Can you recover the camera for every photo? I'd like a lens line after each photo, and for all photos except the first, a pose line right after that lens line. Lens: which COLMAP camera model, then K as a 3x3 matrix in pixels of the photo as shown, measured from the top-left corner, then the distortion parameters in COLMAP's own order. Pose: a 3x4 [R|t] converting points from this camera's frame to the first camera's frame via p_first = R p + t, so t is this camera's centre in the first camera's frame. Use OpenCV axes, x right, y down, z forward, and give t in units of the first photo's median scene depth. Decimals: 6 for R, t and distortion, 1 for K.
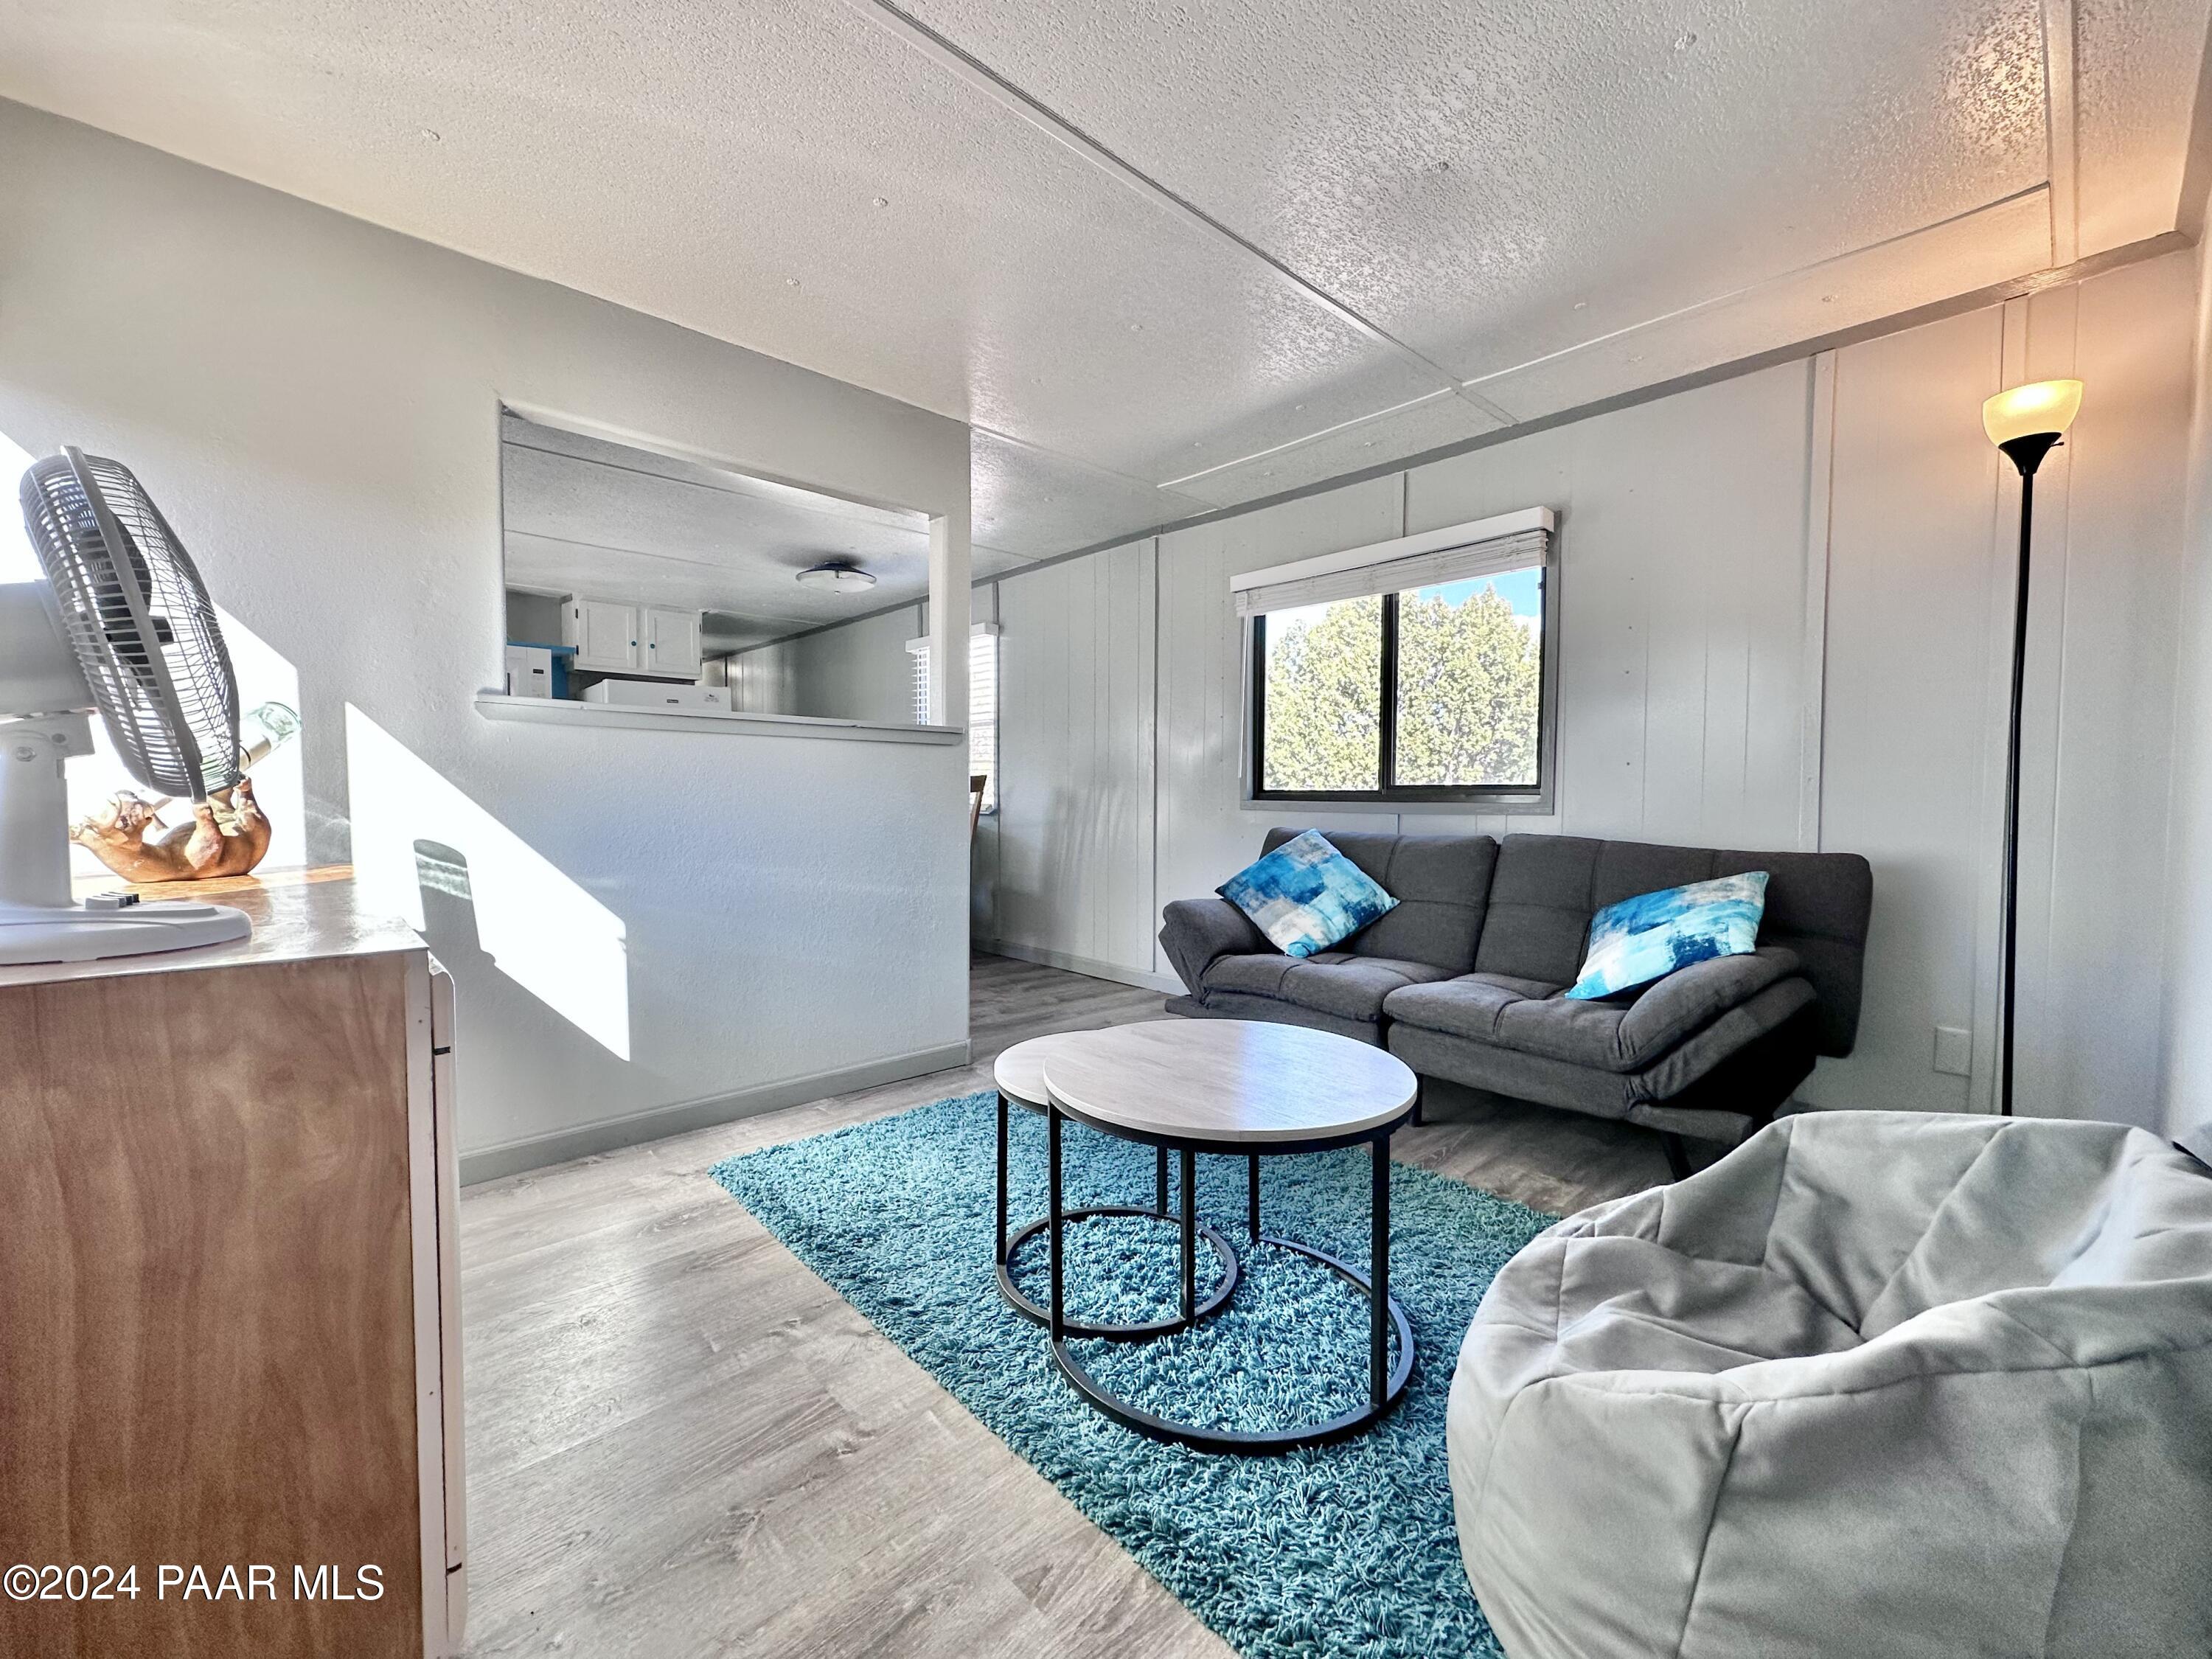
lens RADIAL K [[893.3, 0, 1111.4], [0, 893.3, 827.3], [0, 0, 1]] dist [0.001080, 0.000049]
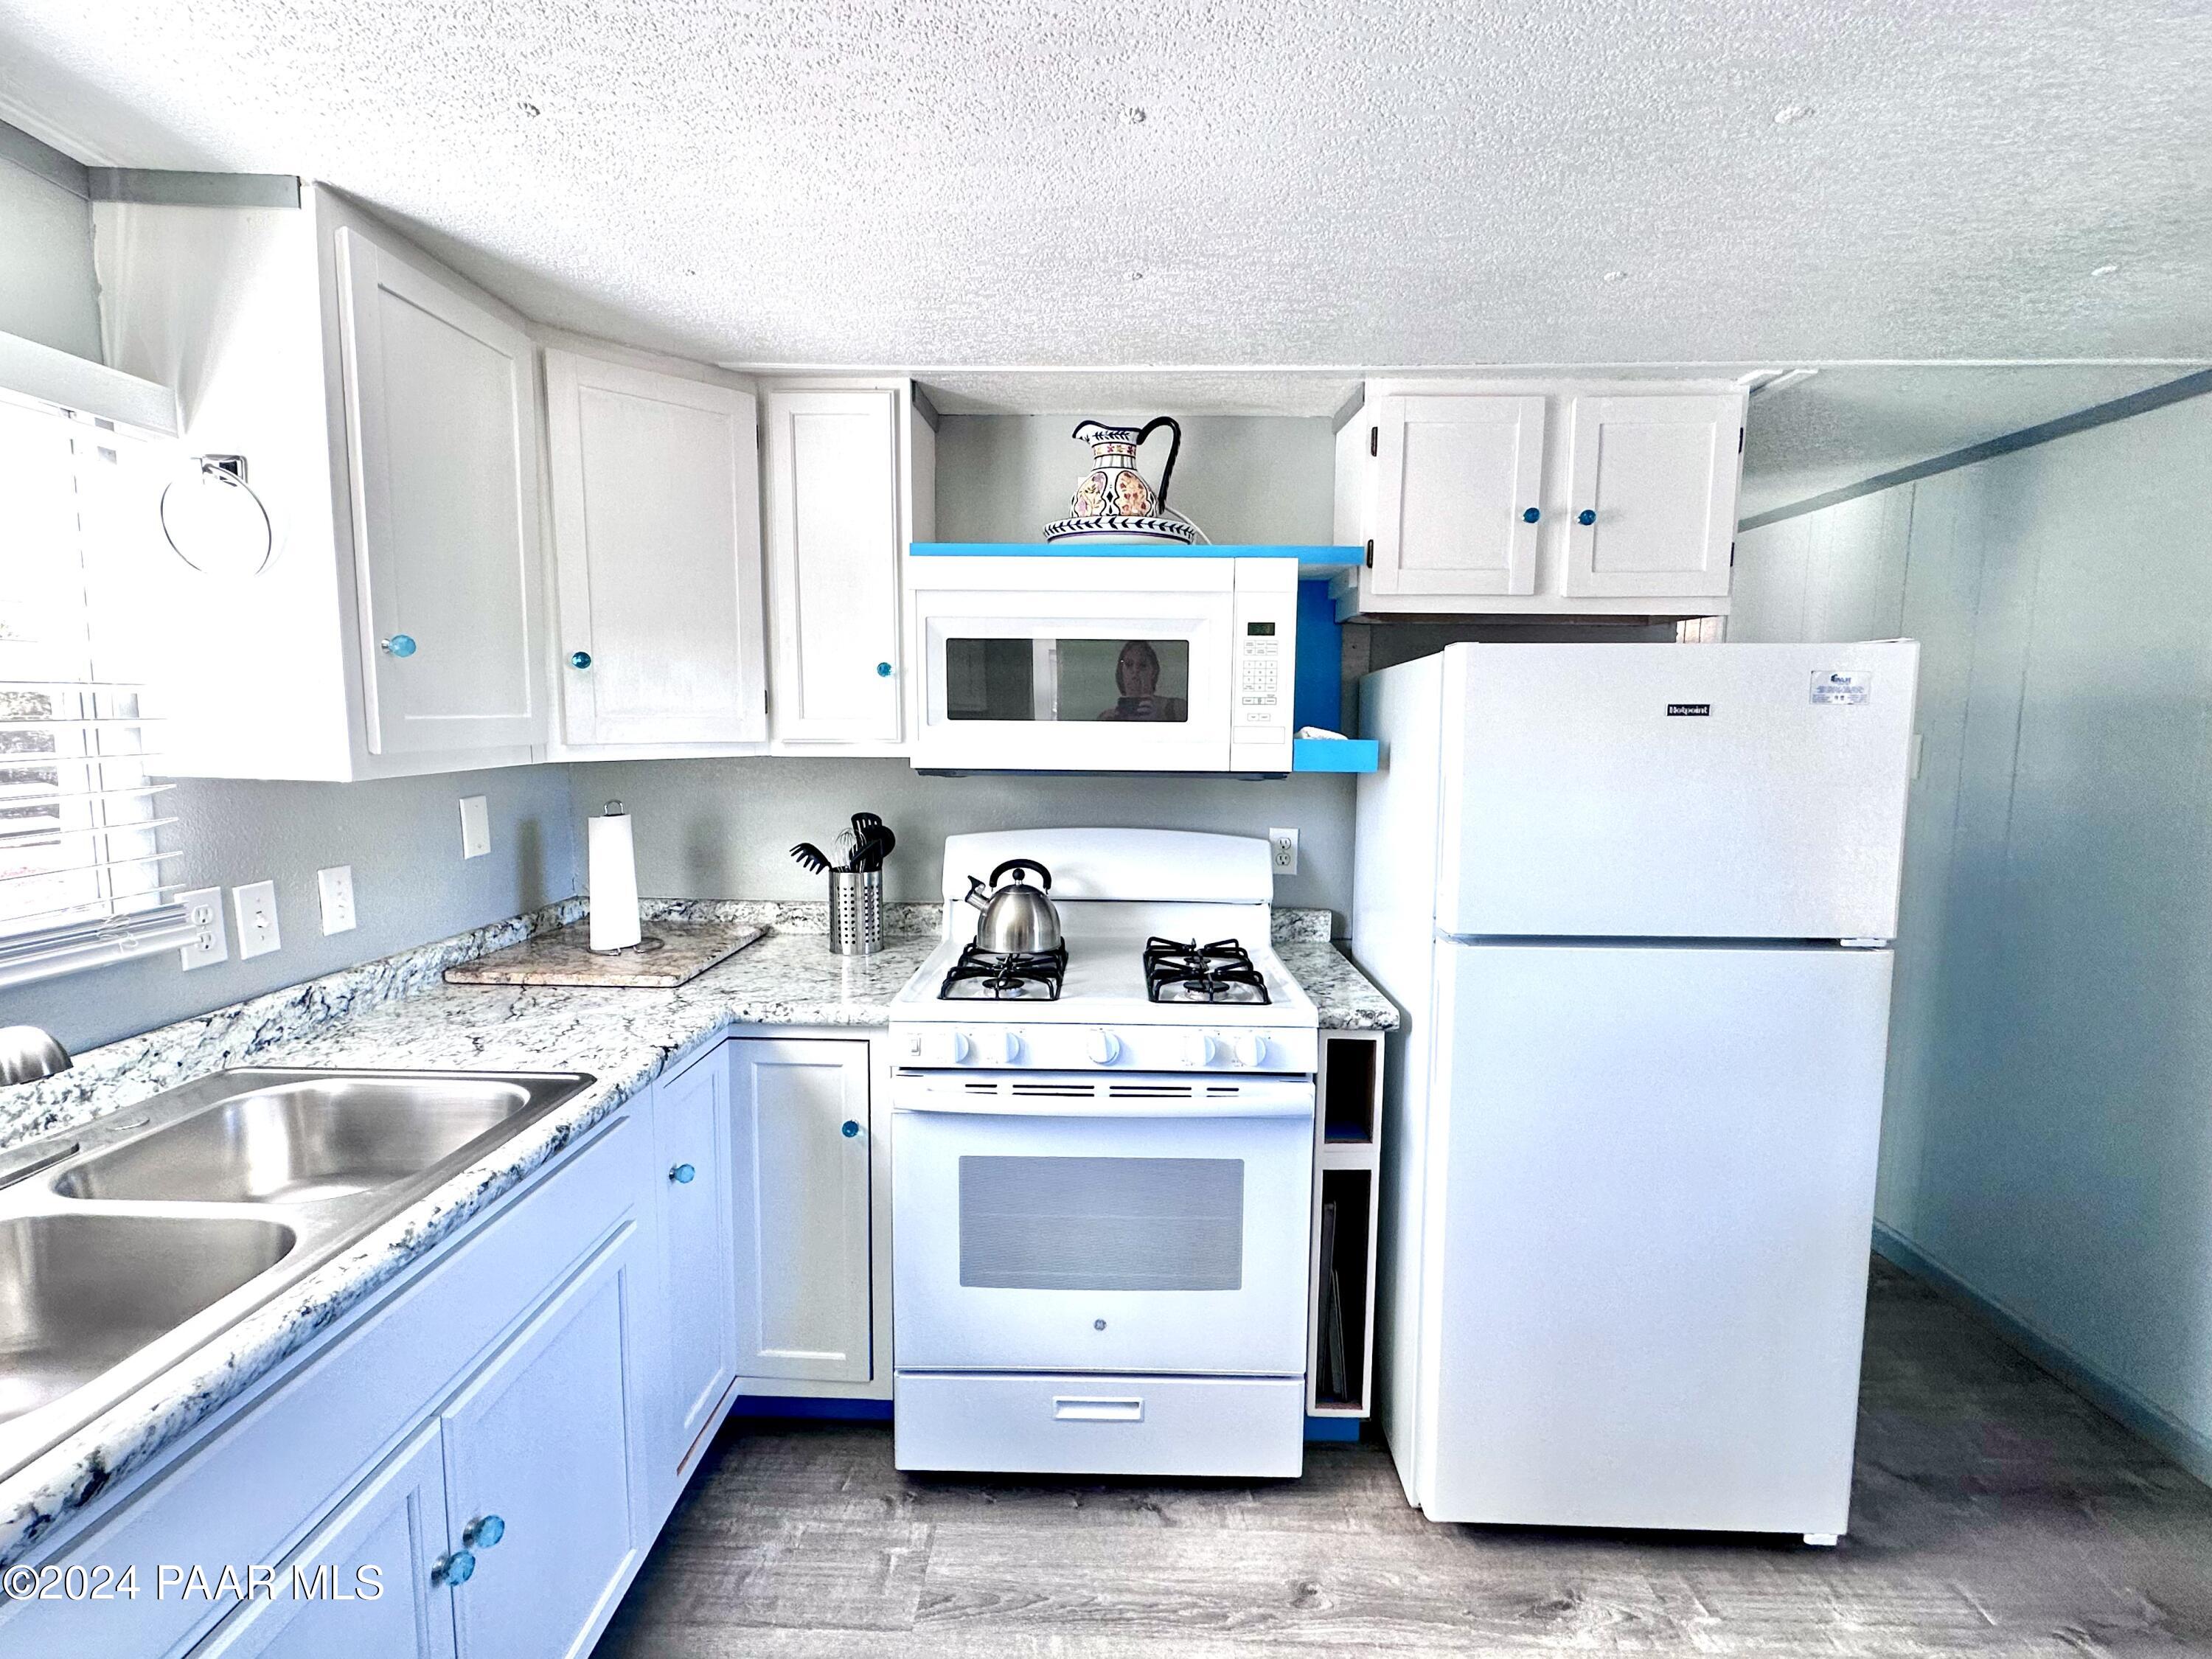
lens RADIAL K [[1032.4, 0, 1104.1], [0, 1032.4, 841.3], [0, 0, 1]] dist [-0.004368, 0.000051]
pose [[0.717740, 0.079013, -0.691814, -0.406587], [-0.031488, 0.996208, 0.081110, -0.123279], [0.695599, -0.036432, 0.717506, 0.672219]]
